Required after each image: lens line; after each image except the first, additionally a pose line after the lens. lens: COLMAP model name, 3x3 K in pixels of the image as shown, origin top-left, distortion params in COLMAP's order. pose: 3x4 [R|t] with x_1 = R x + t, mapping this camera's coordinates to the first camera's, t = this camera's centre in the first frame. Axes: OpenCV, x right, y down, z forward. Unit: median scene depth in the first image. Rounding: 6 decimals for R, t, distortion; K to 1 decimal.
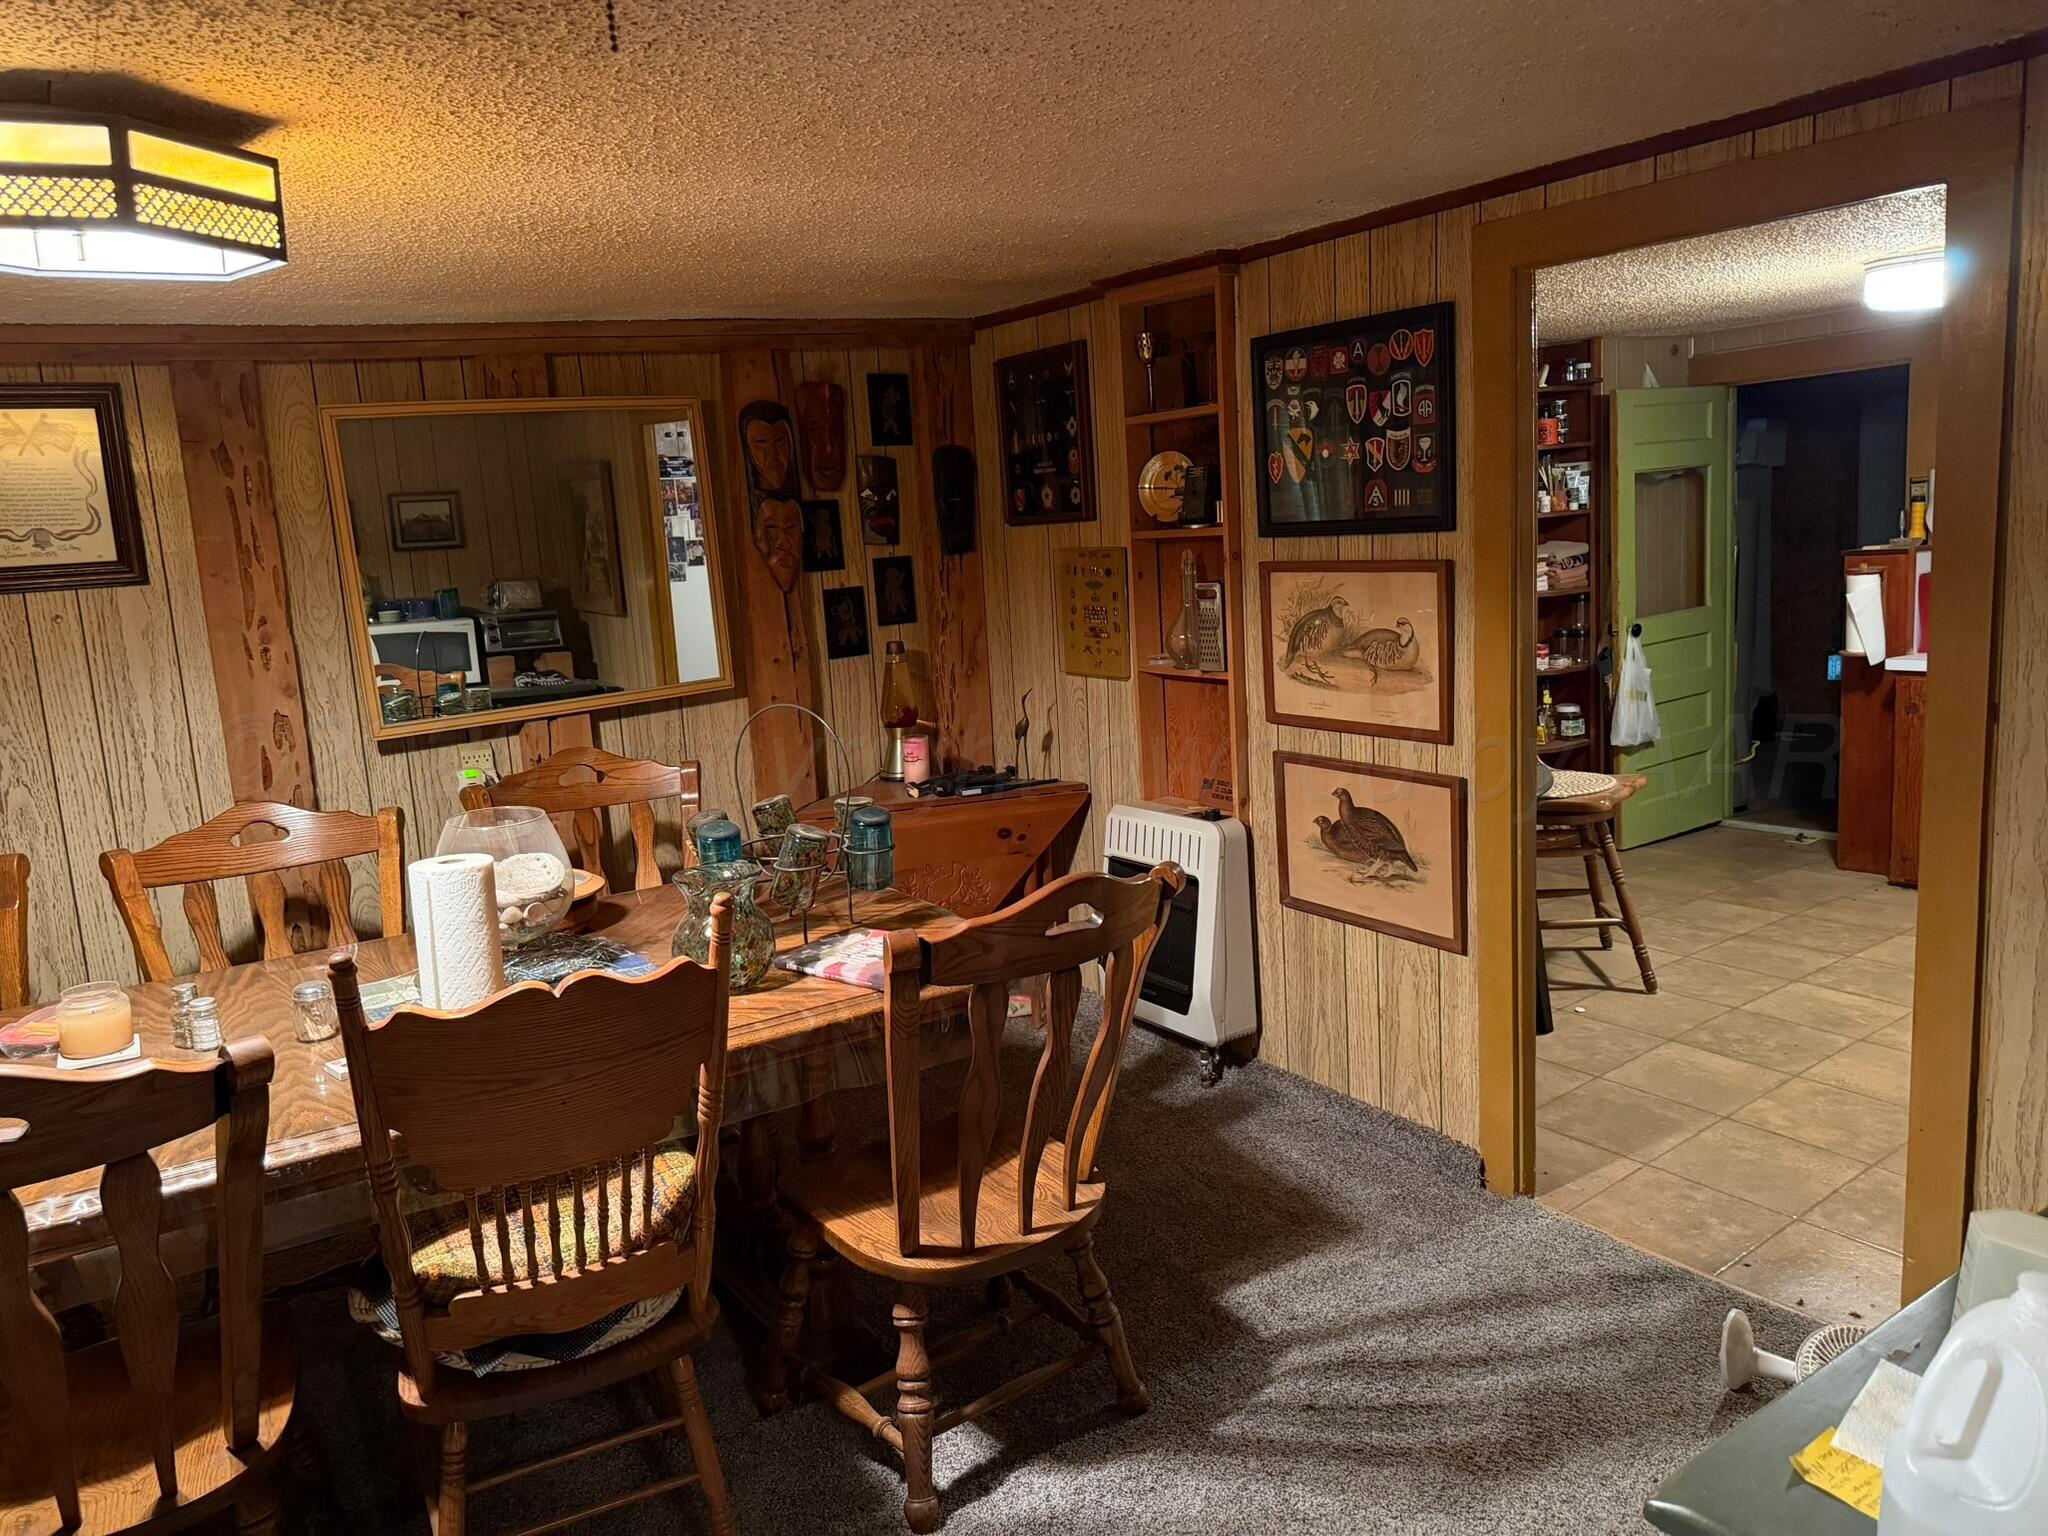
lens RADIAL K [[1450.3, 0, 1028.3], [0, 1450.3, 770.4], [0, 0, 1]] dist [0.031105, -0.026143]
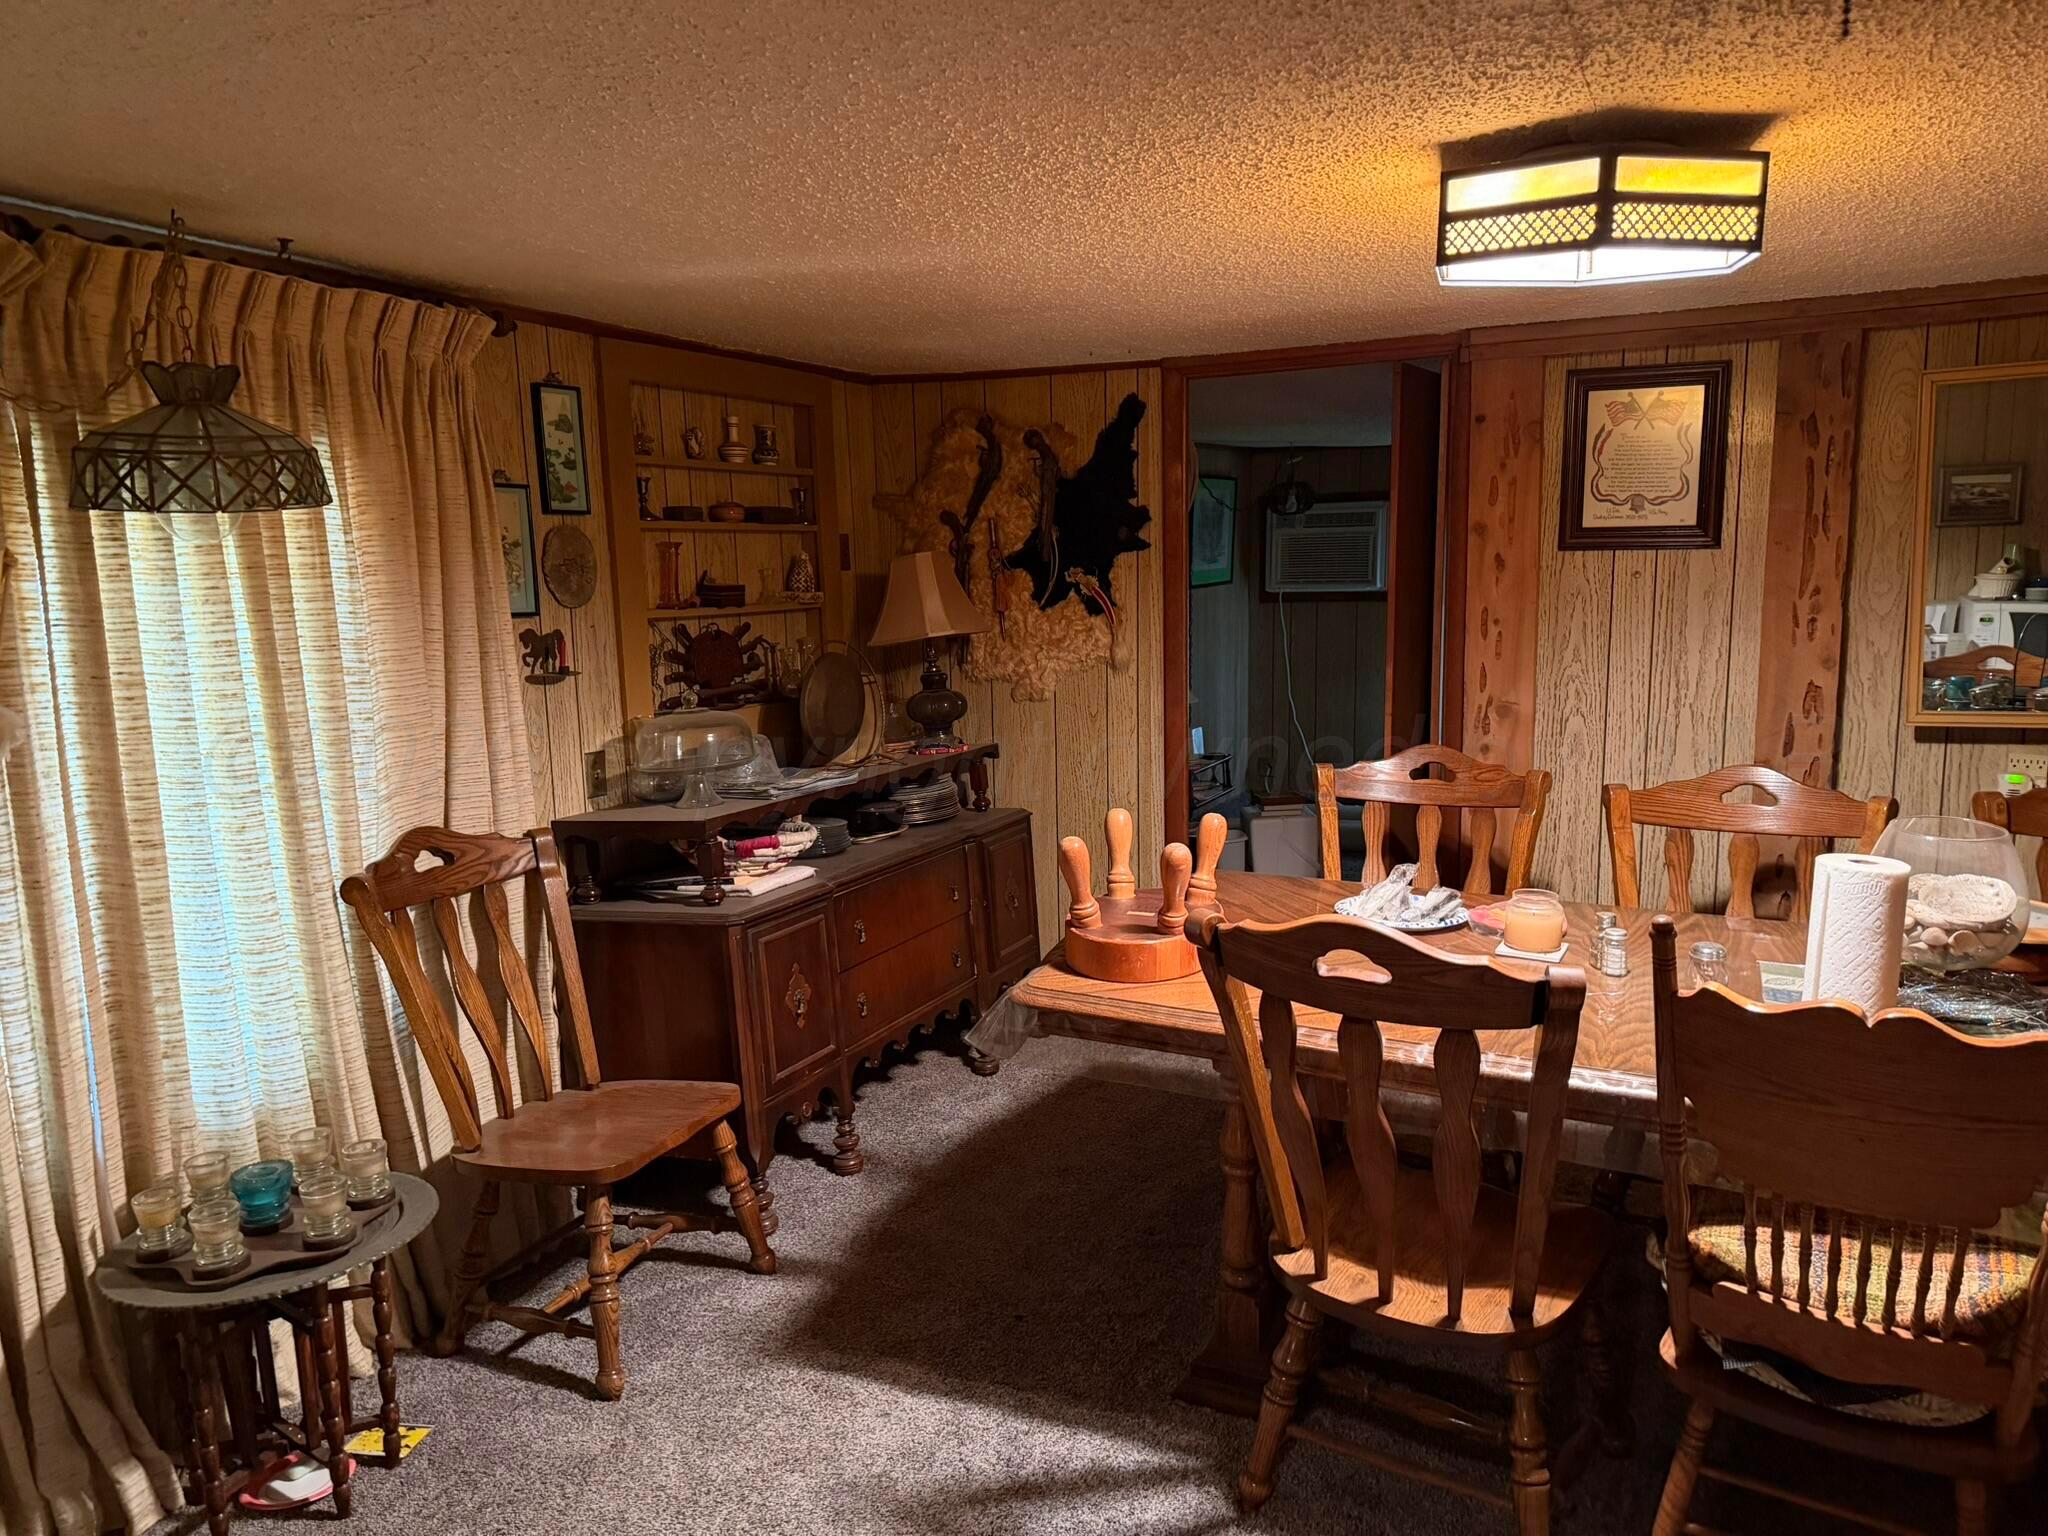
lens RADIAL K [[1450.3, 0, 1031.5], [0, 1450.3, 771.7], [0, 0, 1]] dist [0.031105, -0.026143]
pose [[0.513080, 0.187030, -0.837716, 0.122530], [-0.163843, 0.979367, 0.118306, -0.020598], [0.842558, 0.076554, 0.533137, 0.034853]]
